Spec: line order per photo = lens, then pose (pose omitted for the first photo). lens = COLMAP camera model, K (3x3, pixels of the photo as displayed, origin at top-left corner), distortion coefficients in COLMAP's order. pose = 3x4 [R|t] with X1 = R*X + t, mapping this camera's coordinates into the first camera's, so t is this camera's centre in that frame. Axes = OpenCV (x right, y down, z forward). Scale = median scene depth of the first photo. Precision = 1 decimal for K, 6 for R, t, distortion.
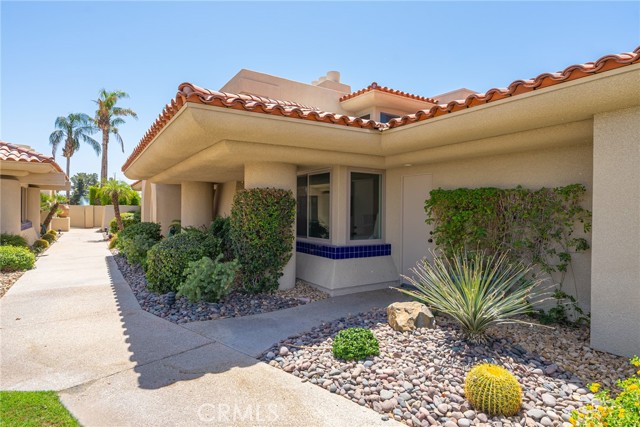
lens RADIAL K [[346.1, 0, 317.6], [0, 346.1, 210.8], [0, 0, 1]] dist [-0.000432, -0.000286]
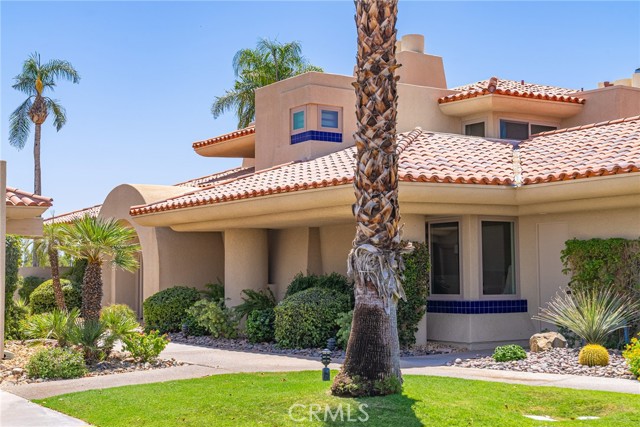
lens RADIAL K [[895.2, 0, 321.9], [0, 895.2, 212.1], [0, 0, 1]] dist [0.004981, 0.000000]
pose [[0.999820, -0.016749, 0.008921, -0.373902], [0.017357, 0.997178, -0.073046, 0.033848], [-0.007672, 0.073188, 0.997289, -1.474710]]
